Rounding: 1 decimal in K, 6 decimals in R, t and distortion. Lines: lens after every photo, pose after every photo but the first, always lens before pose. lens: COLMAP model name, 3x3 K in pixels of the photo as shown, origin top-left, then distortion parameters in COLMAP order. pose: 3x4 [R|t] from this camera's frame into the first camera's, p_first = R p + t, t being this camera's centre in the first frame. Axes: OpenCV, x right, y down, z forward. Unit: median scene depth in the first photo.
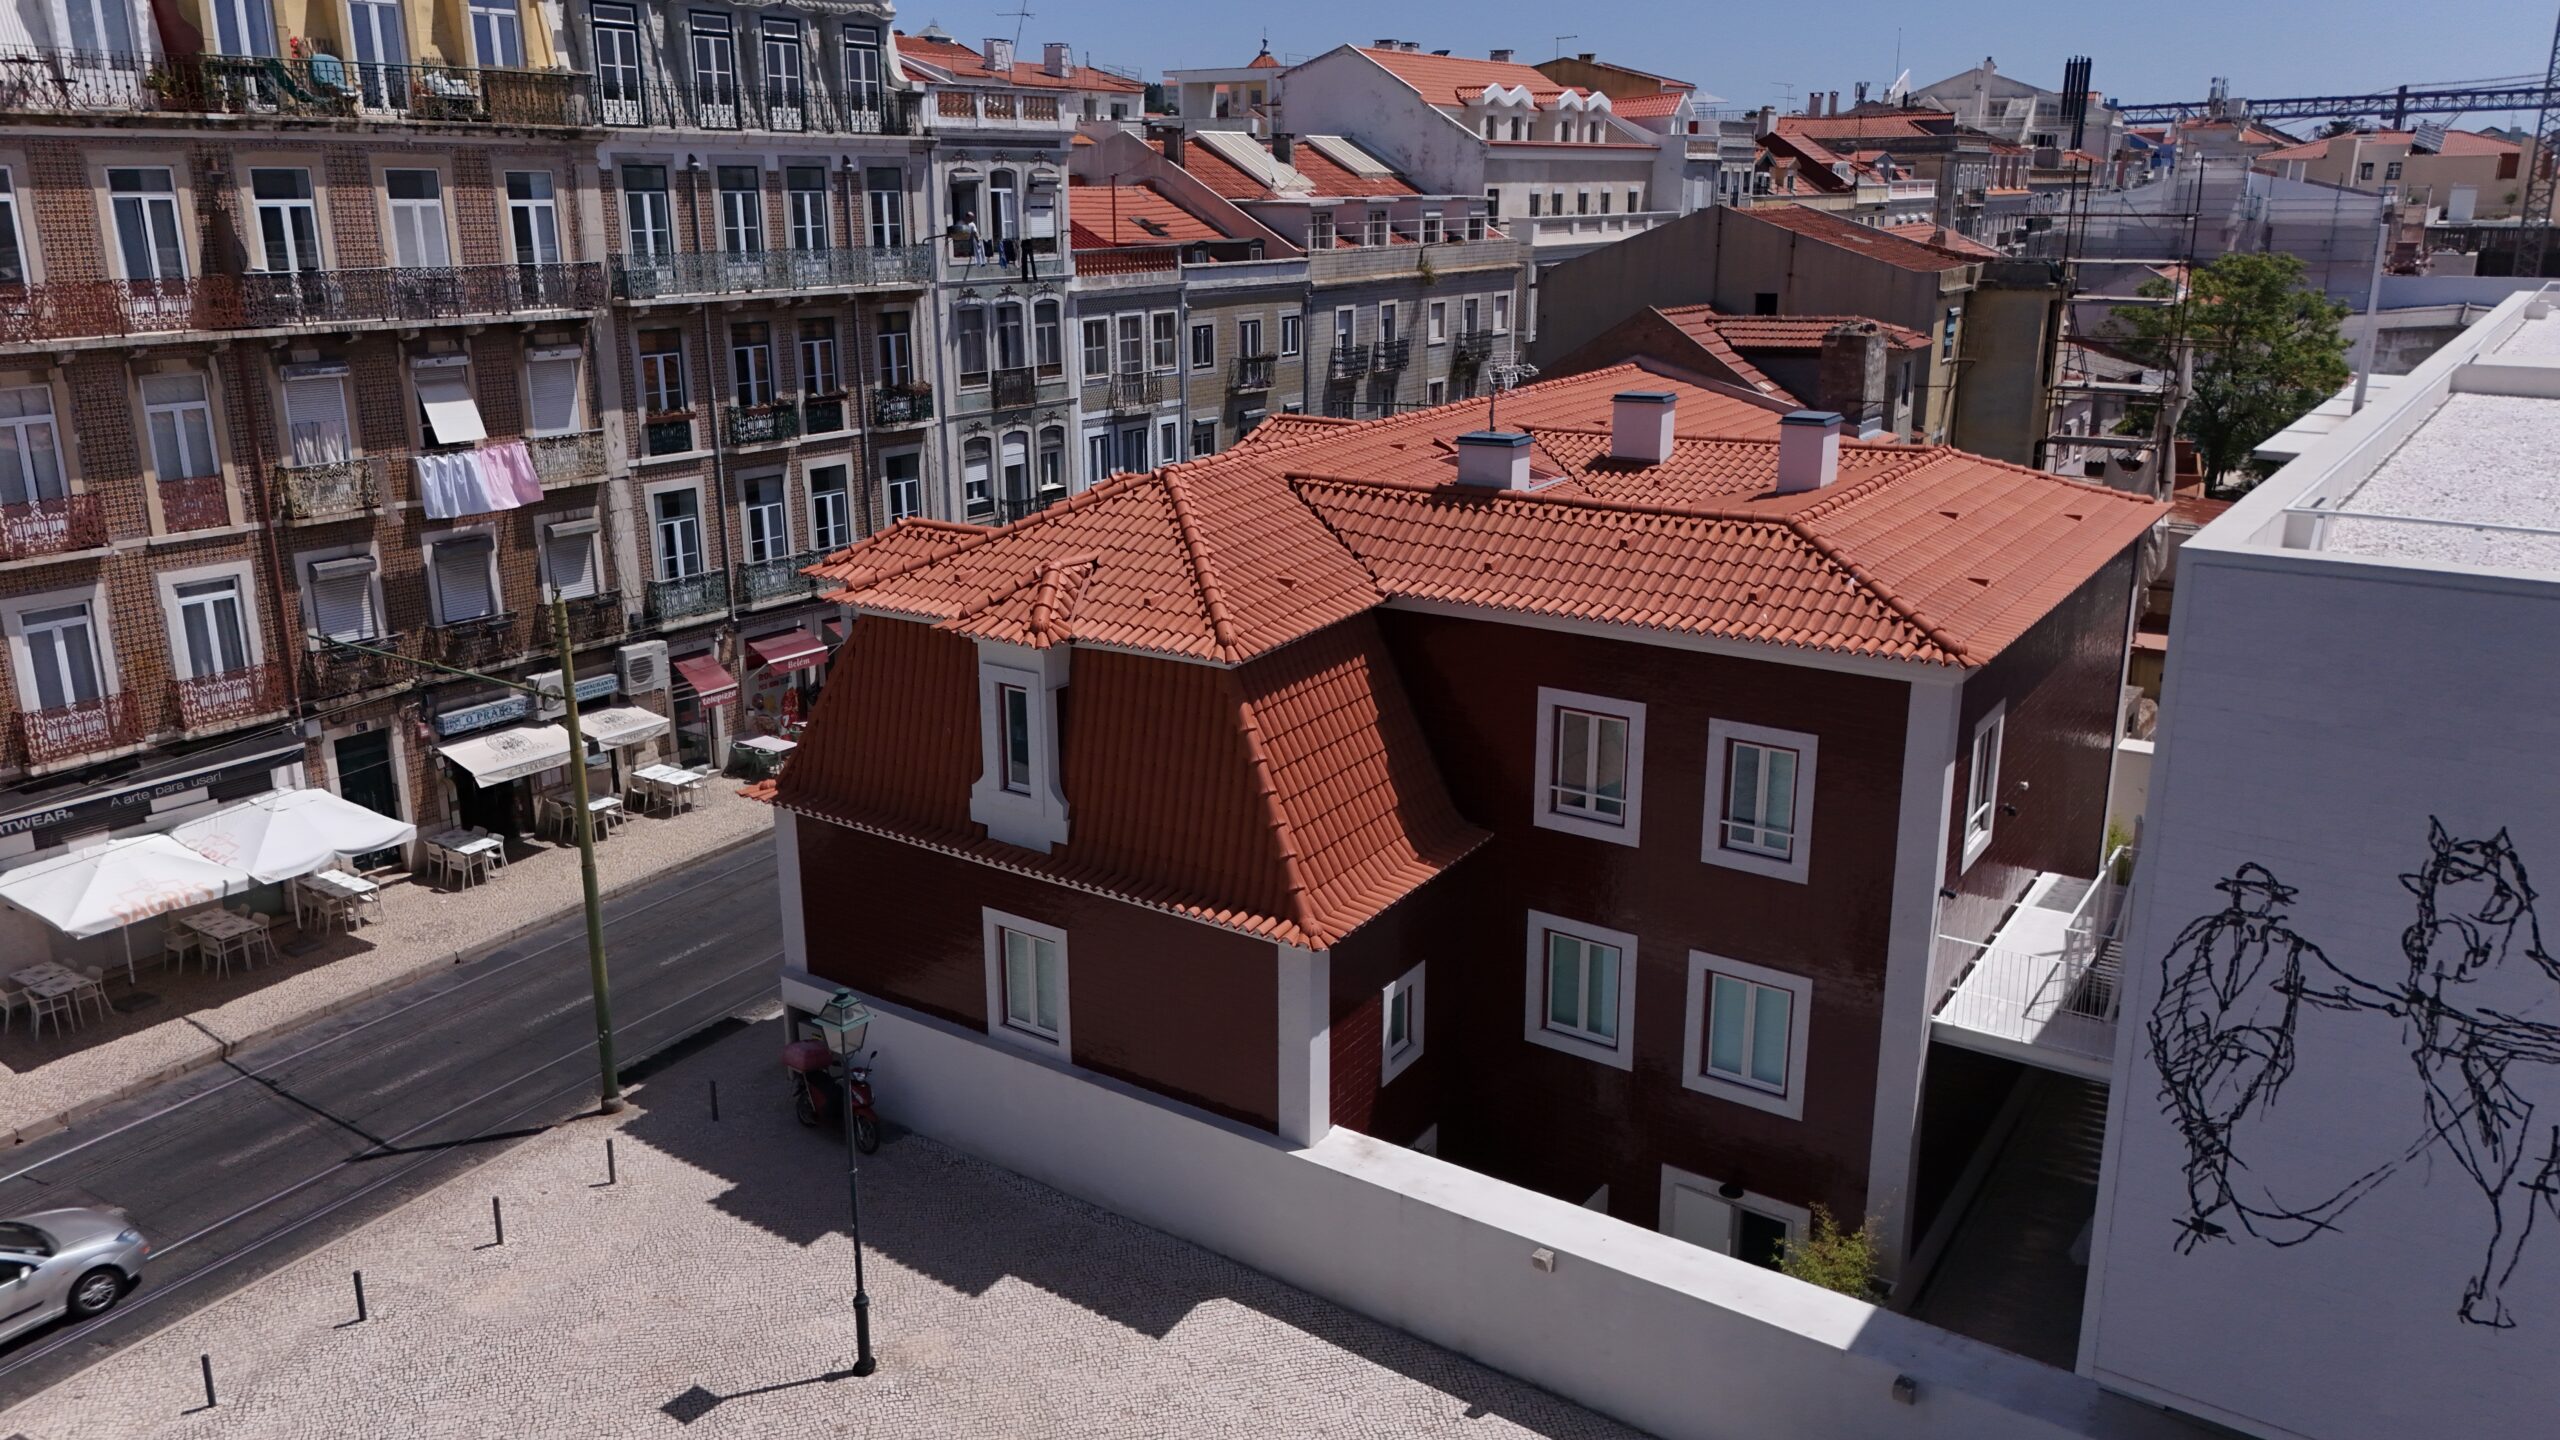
lens RADIAL K [[1884.4, 0, 1285.8], [0, 1884.4, 711.1], [0, 0, 1]] dist [0.079242, -0.082329]
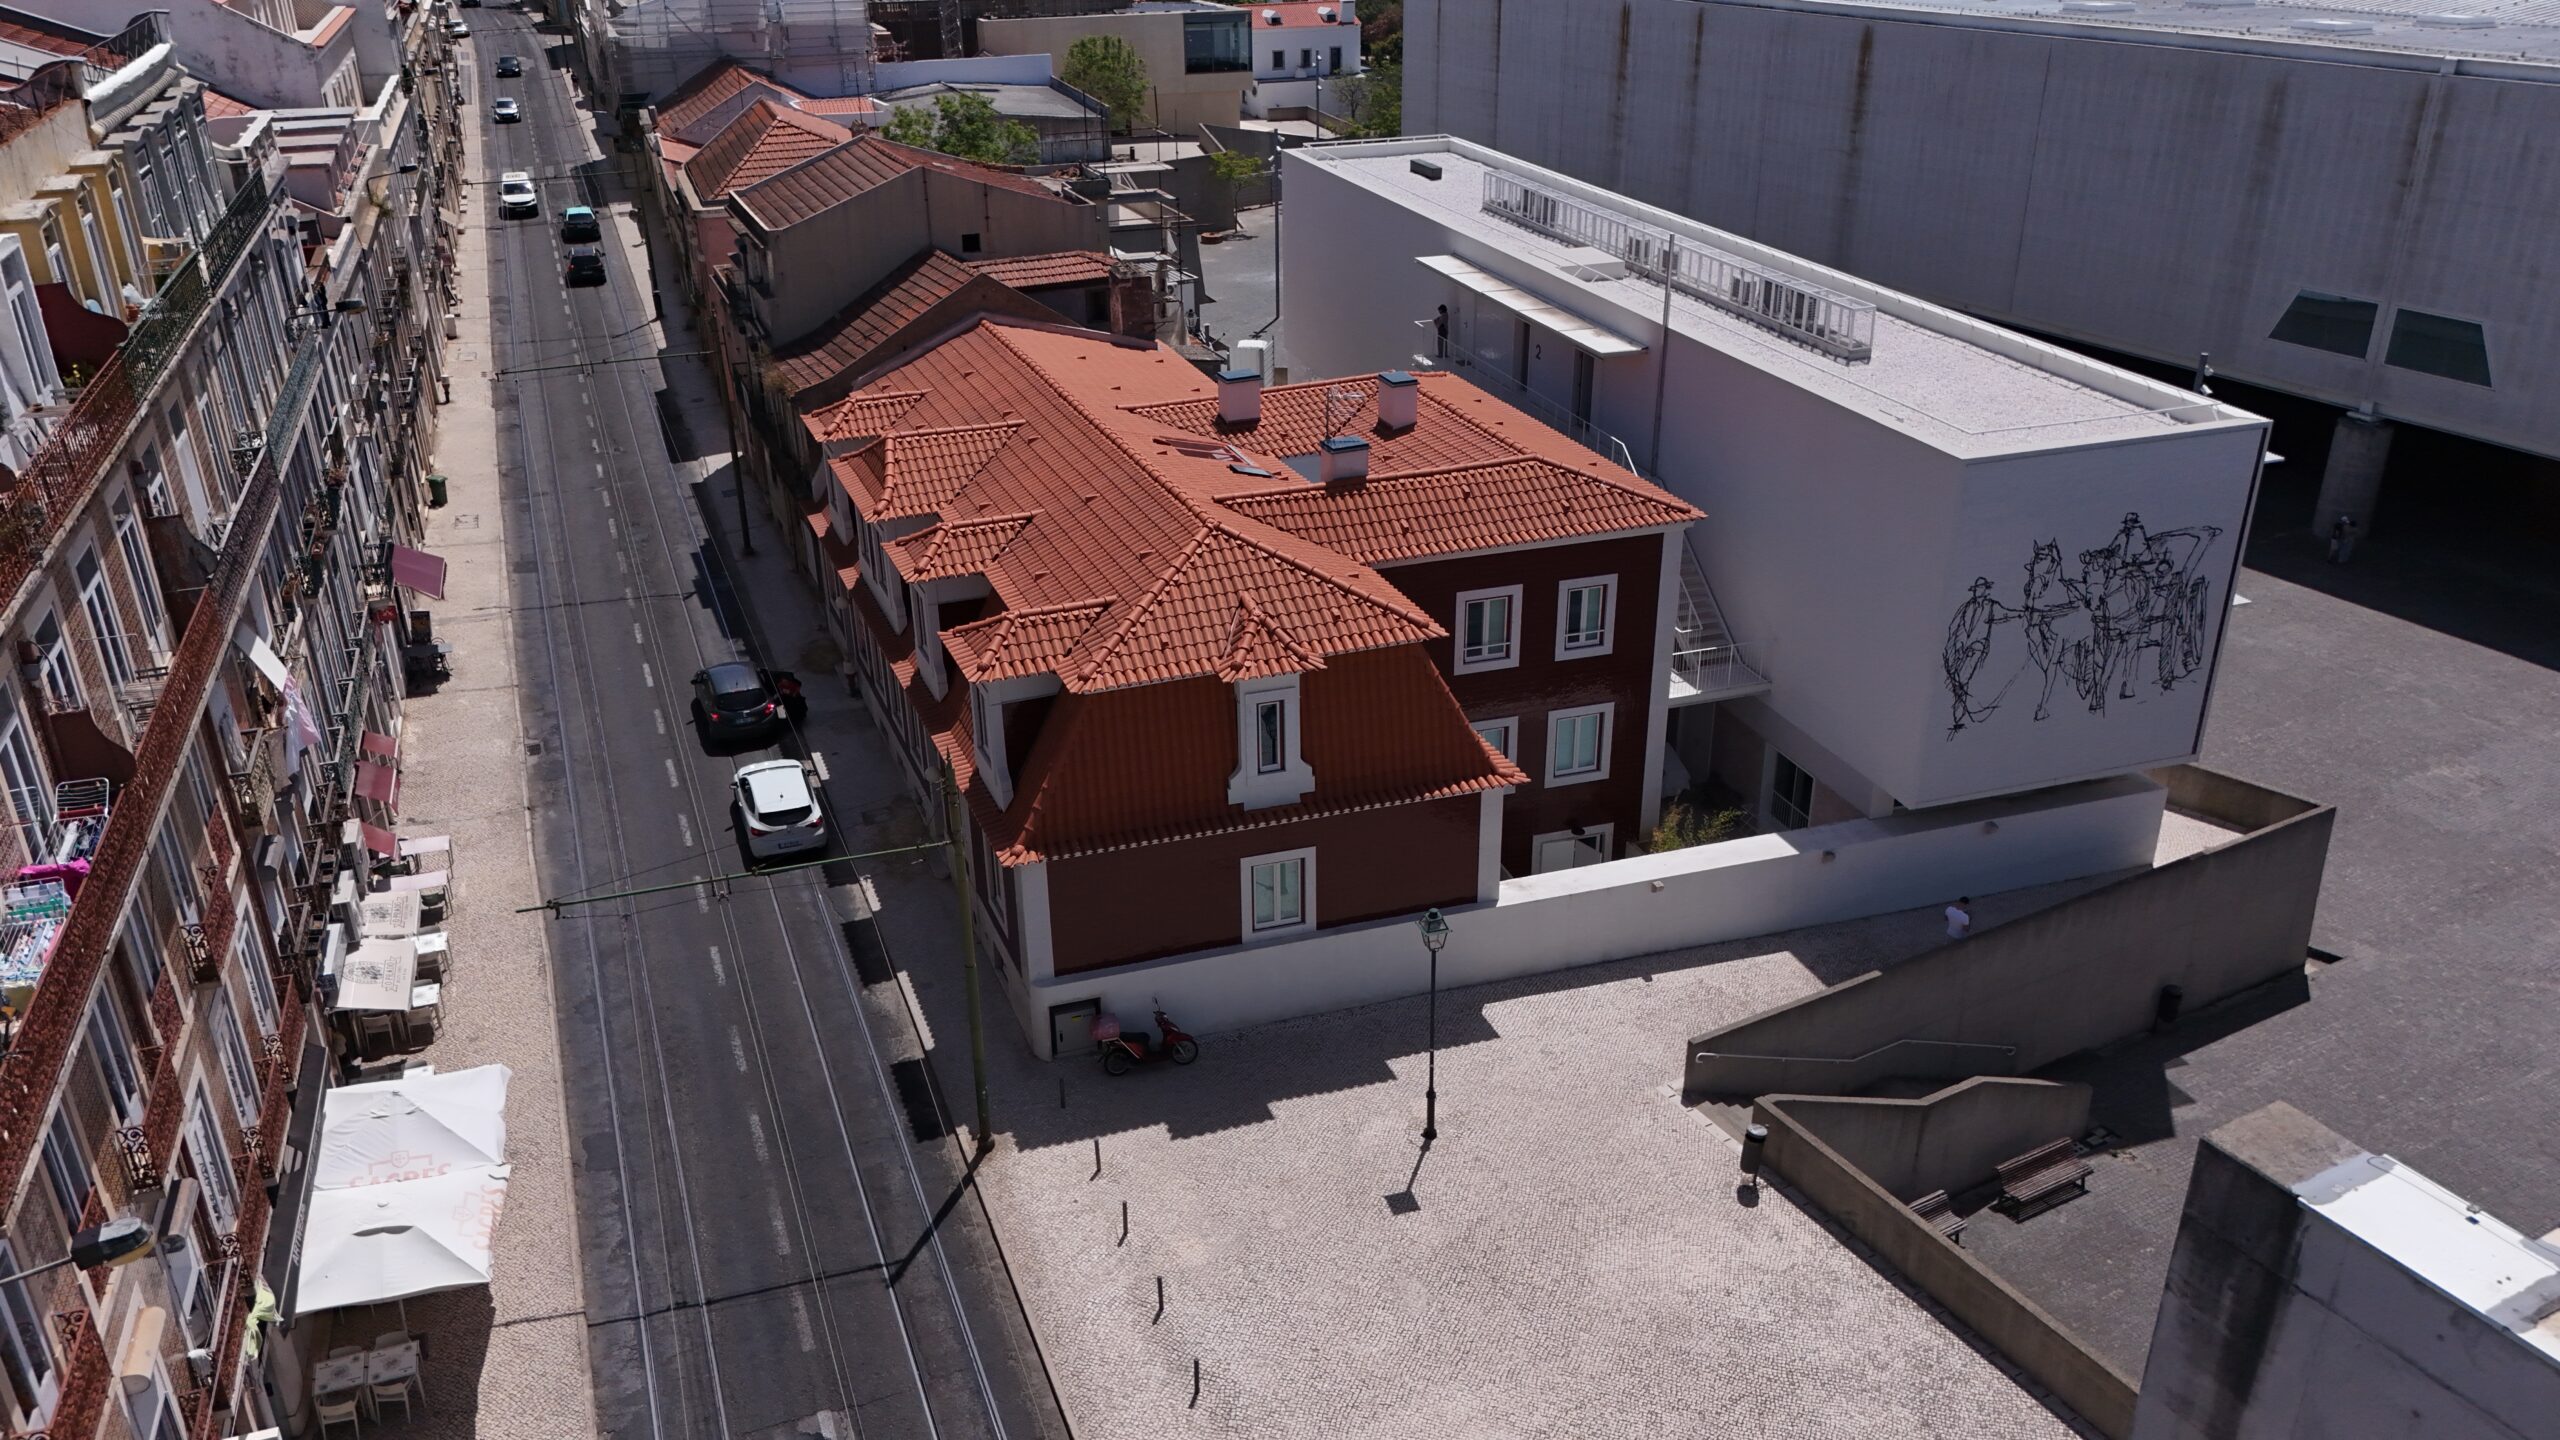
lens RADIAL K [[1884.4, 0, 1285.8], [0, 1884.4, 711.1], [0, 0, 1]] dist [0.079242, -0.082329]
pose [[0.598751, -0.342541, 0.723991, -1.175477], [0.223783, 0.939479, 0.259423, -0.374978], [-0.769037, 0.006687, 0.639169, 0.079934]]
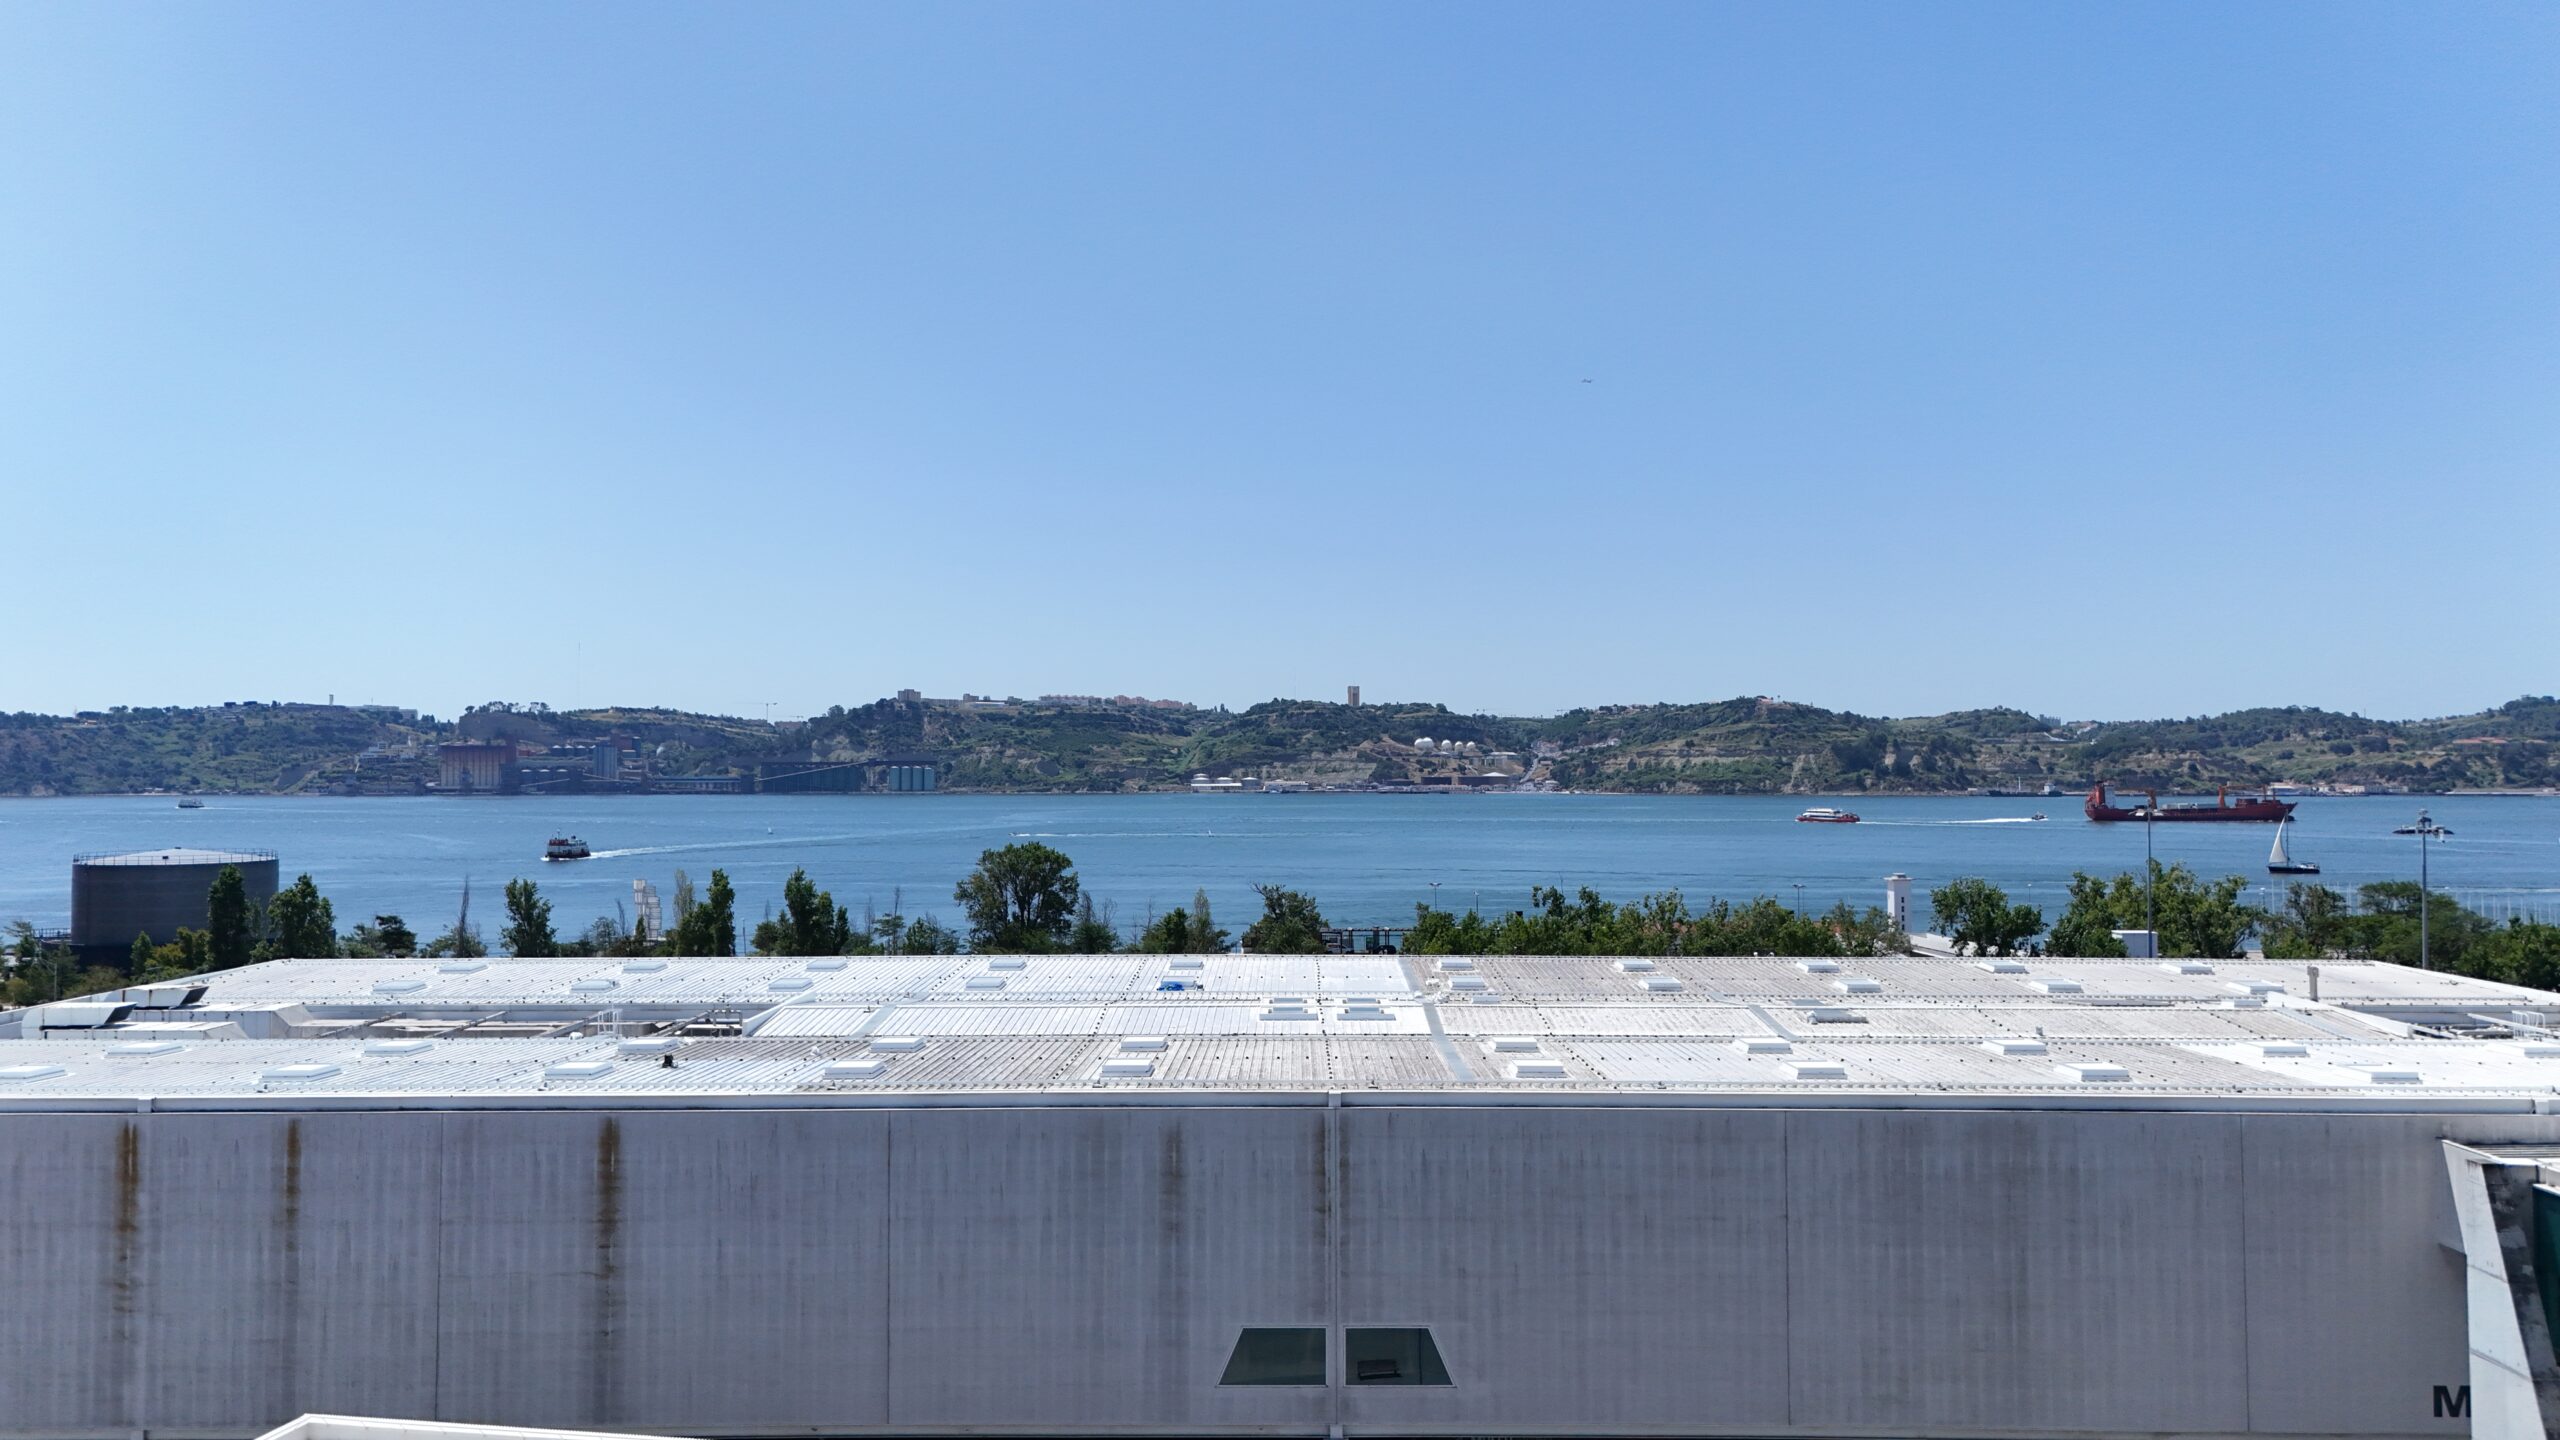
lens RADIAL K [[1884.4, 0, 1285.8], [0, 1884.4, 711.1], [0, 0, 1]] dist [0.079242, -0.082329]
pose [[-0.394422, 0.029176, 0.918466, -0.571063], [0.248799, 0.965555, 0.076171, -0.946573], [-0.884608, 0.258557, -0.388095, 1.520011]]
